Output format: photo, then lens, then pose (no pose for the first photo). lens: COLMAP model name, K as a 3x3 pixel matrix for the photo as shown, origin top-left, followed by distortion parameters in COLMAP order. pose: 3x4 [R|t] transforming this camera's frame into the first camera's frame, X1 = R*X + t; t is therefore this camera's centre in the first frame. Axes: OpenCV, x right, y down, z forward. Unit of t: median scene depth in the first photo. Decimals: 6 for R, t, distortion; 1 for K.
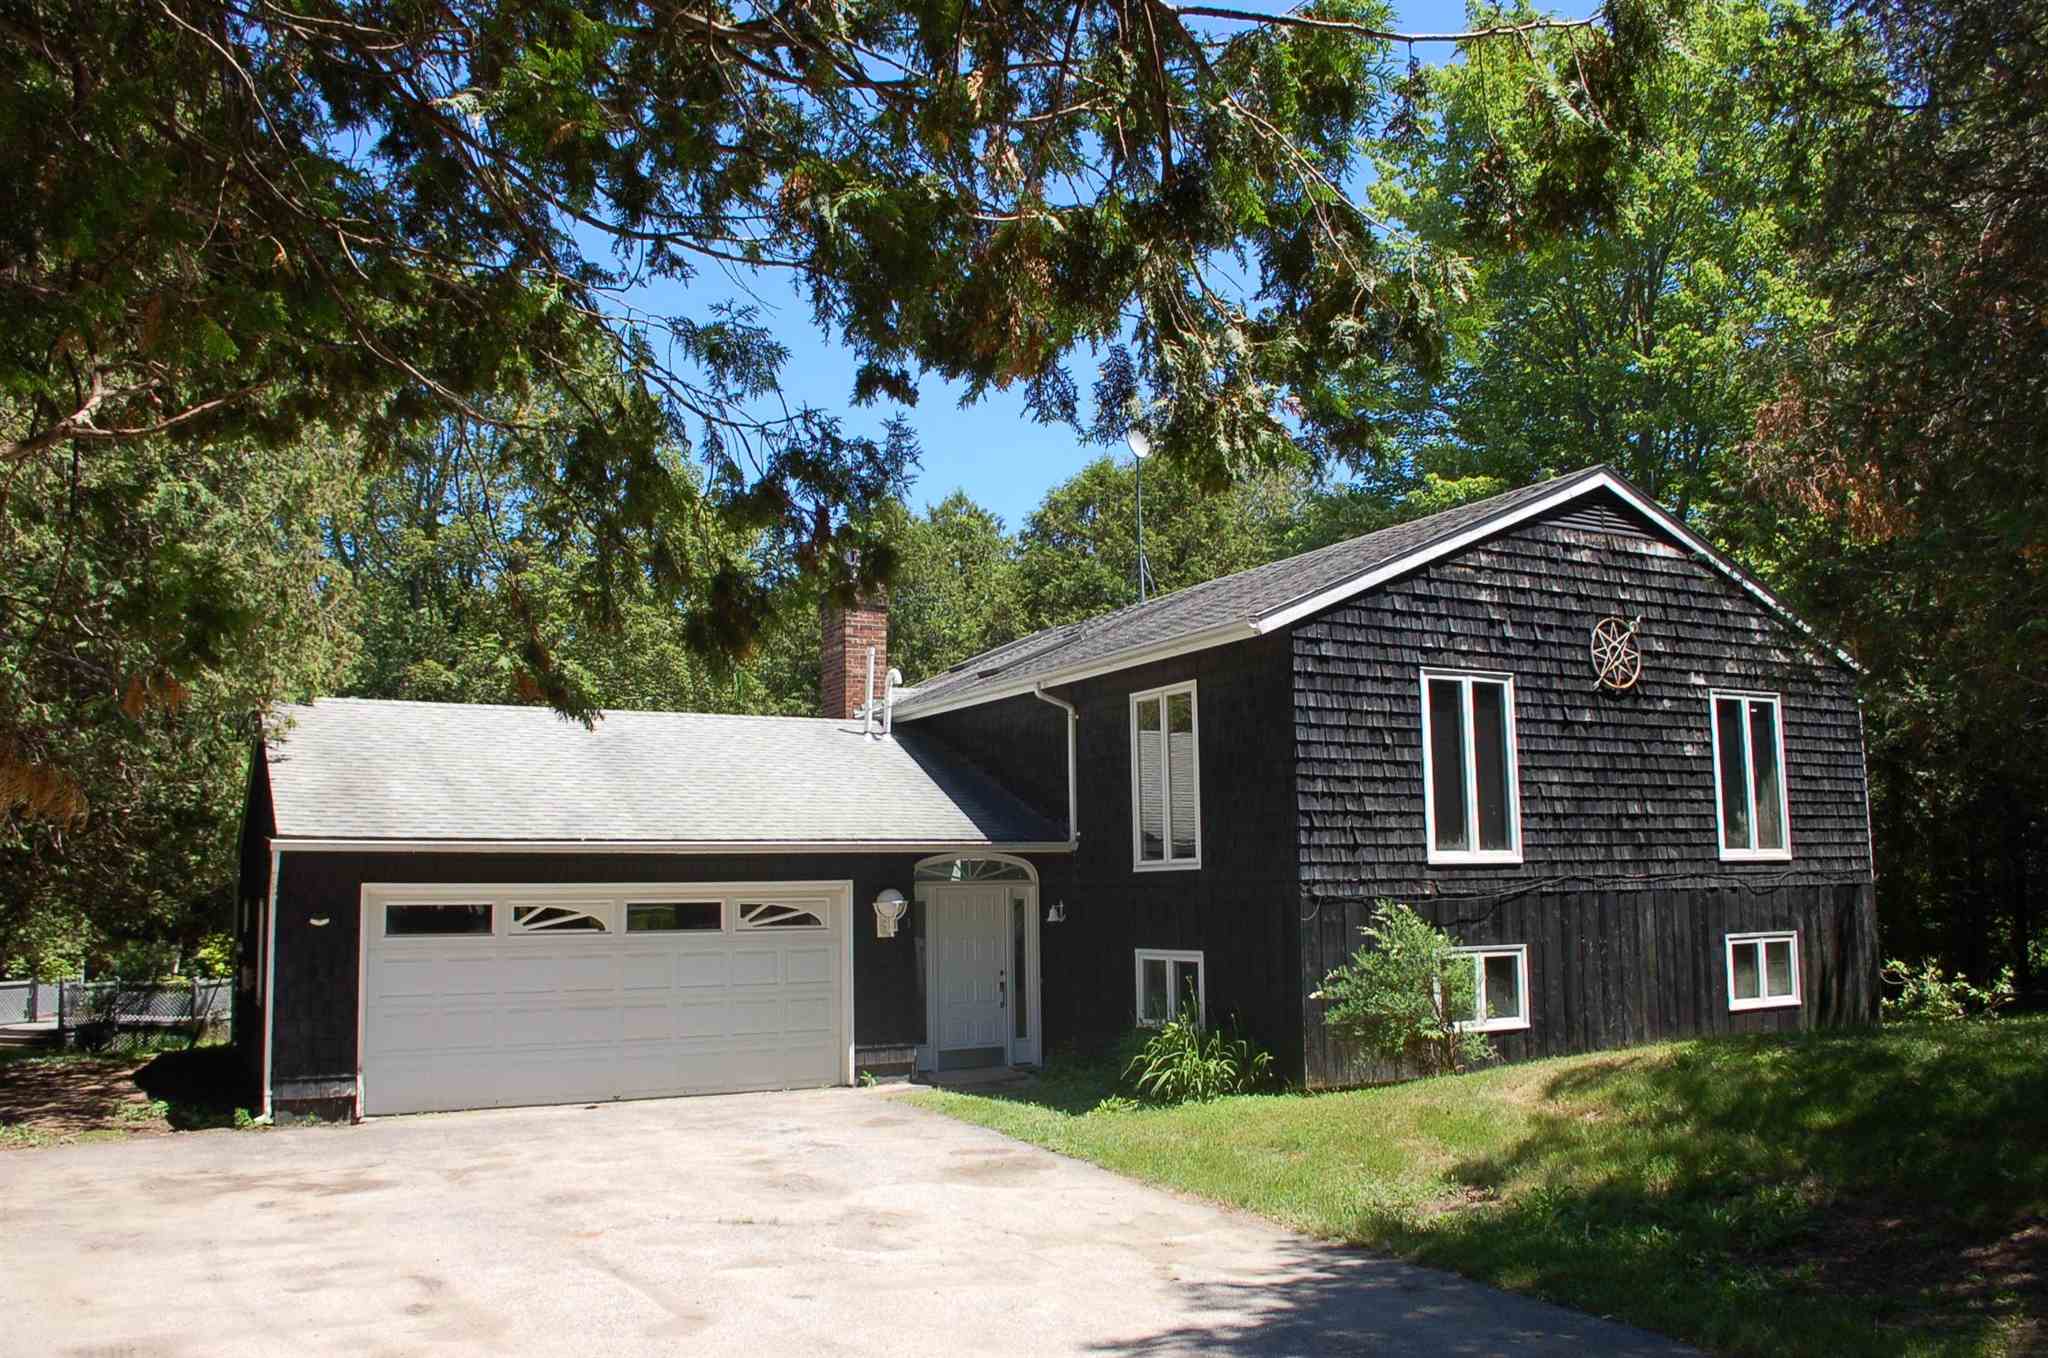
lens RADIAL K [[1632.4, 0, 1024.0], [0, 1632.4, 679.0], [0, 0, 1]] dist [-0.069022, 0.001507]
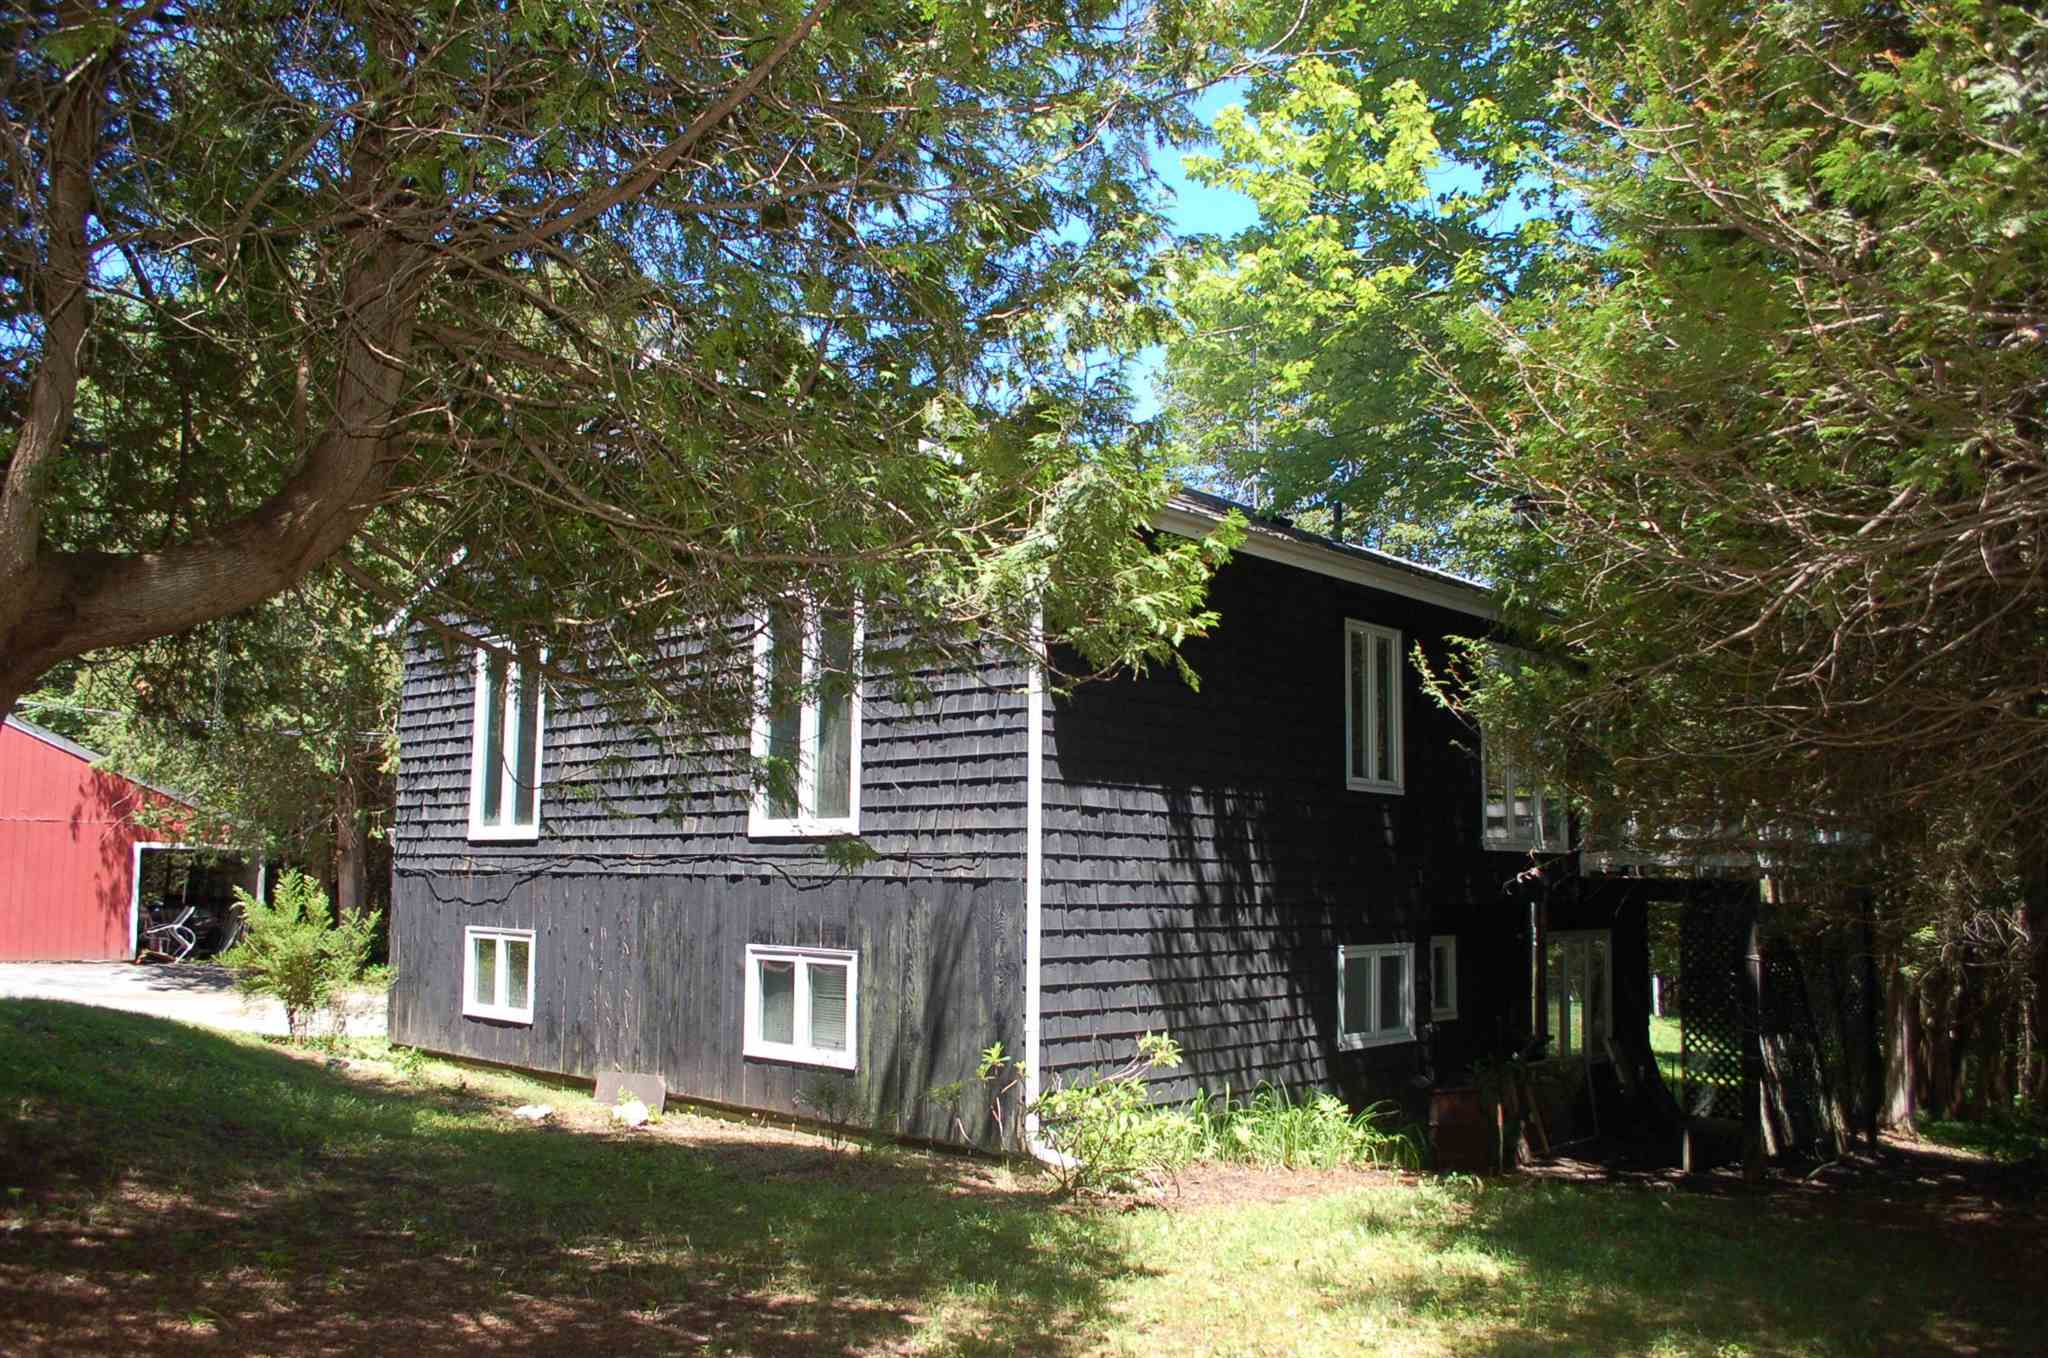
lens RADIAL K [[1632.4, 0, 1024.0], [0, 1632.4, 679.0], [0, 0, 1]] dist [-0.069022, 0.001507]
pose [[0.312157, -0.087422, -0.946000, 1.223119], [0.119933, 0.991417, -0.052044, 0.103423], [0.942430, -0.097210, 0.319963, 0.960507]]
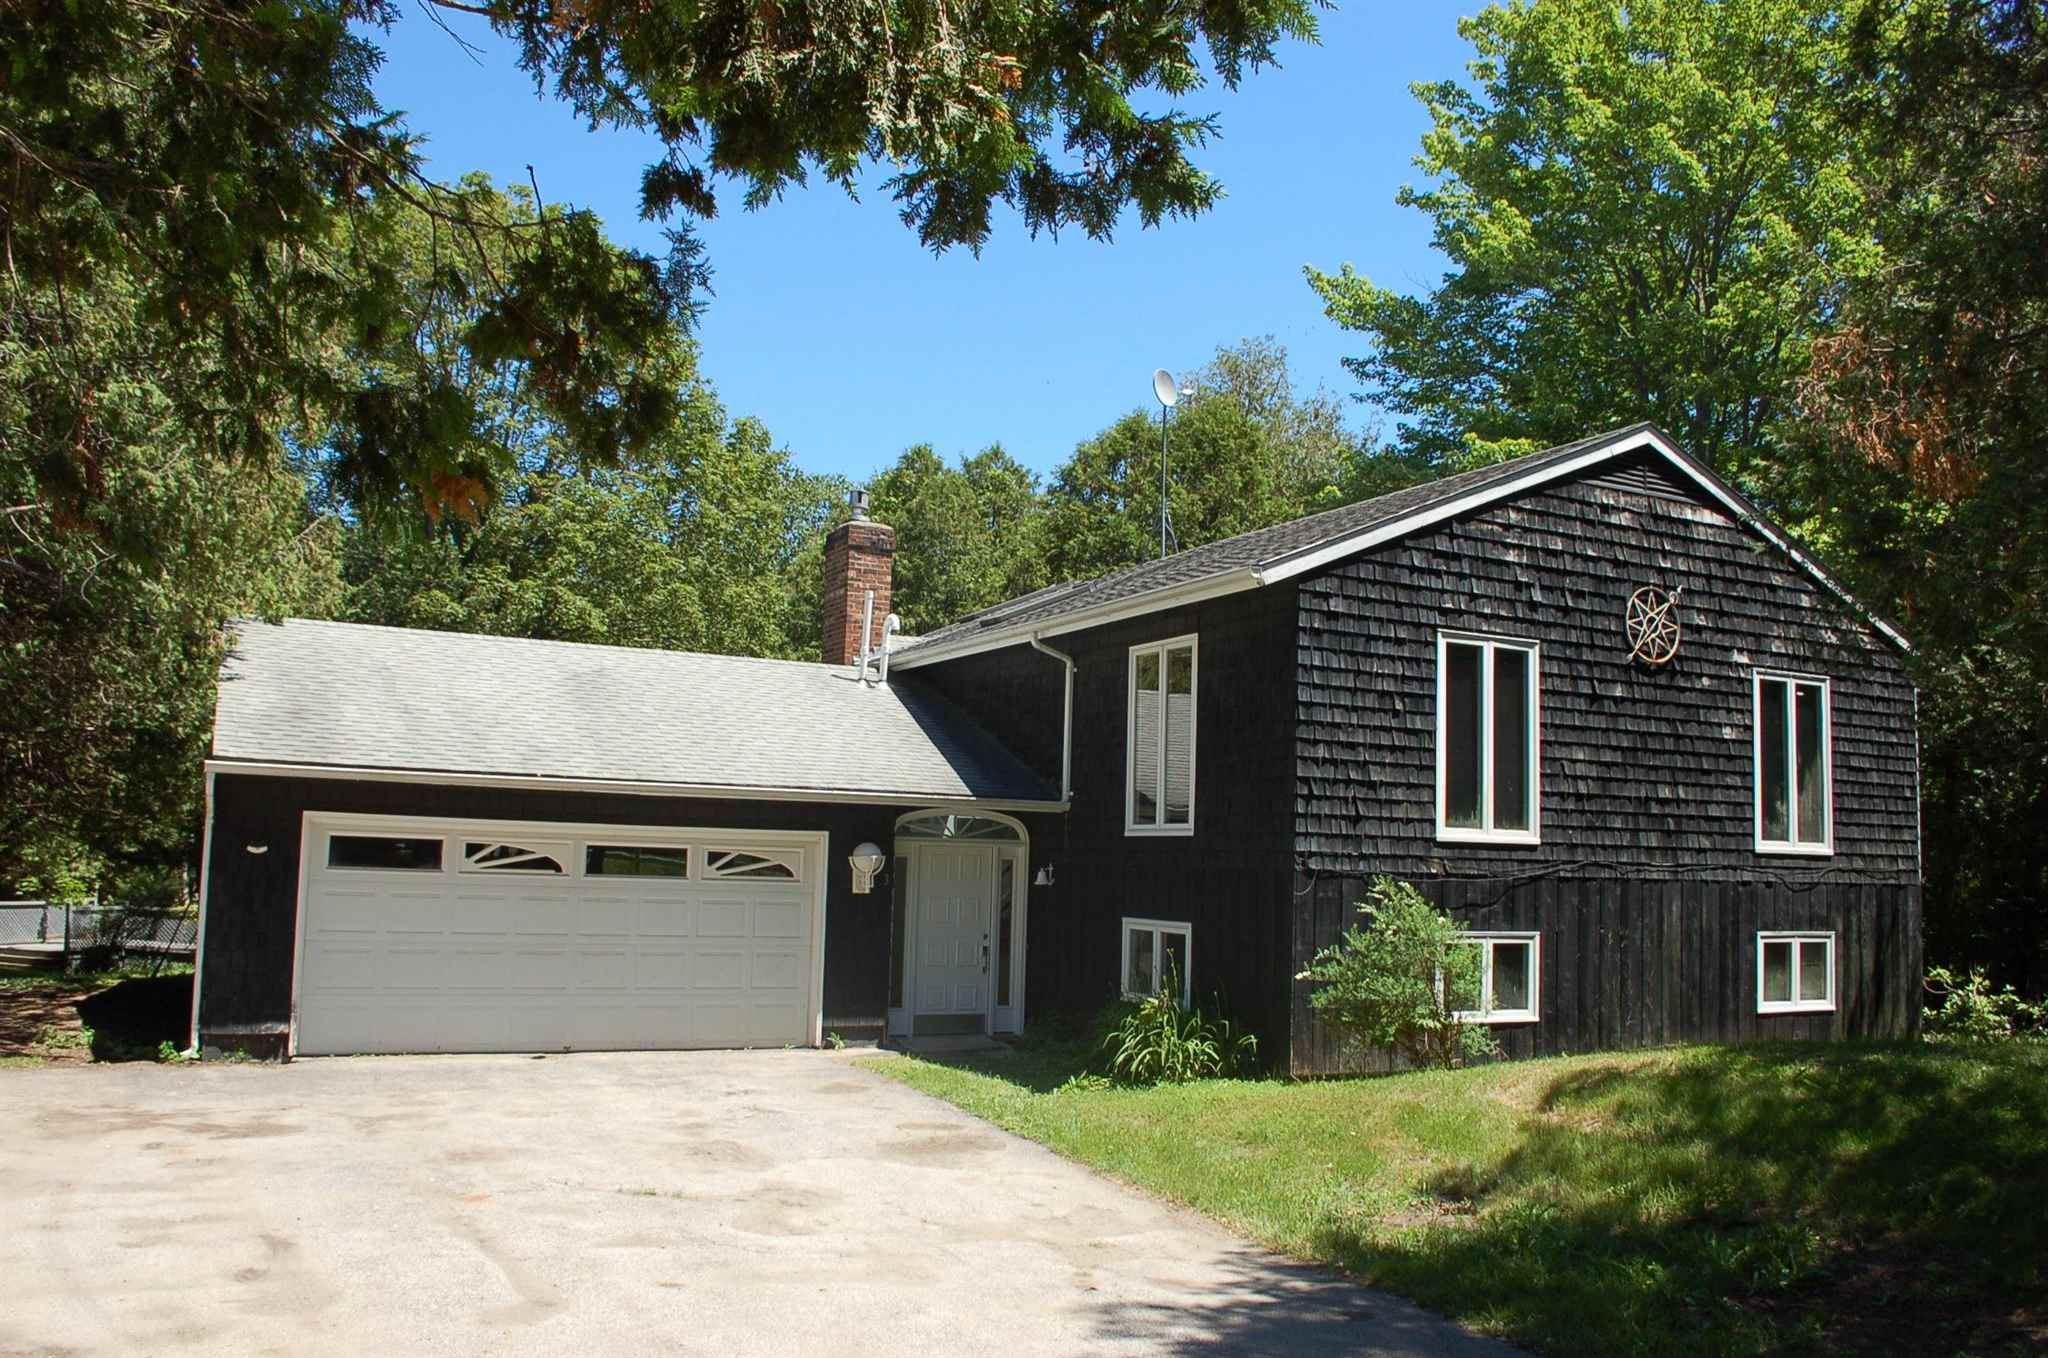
lens RADIAL K [[1632.4, 0, 1024.0], [0, 1632.4, 679.0], [0, 0, 1]] dist [-0.069022, 0.001507]
pose [[0.998682, 0.041740, -0.029853, 0.035061], [-0.041122, 0.998933, 0.021021, 0.010900], [0.030699, -0.019765, 0.999333, 0.062217]]
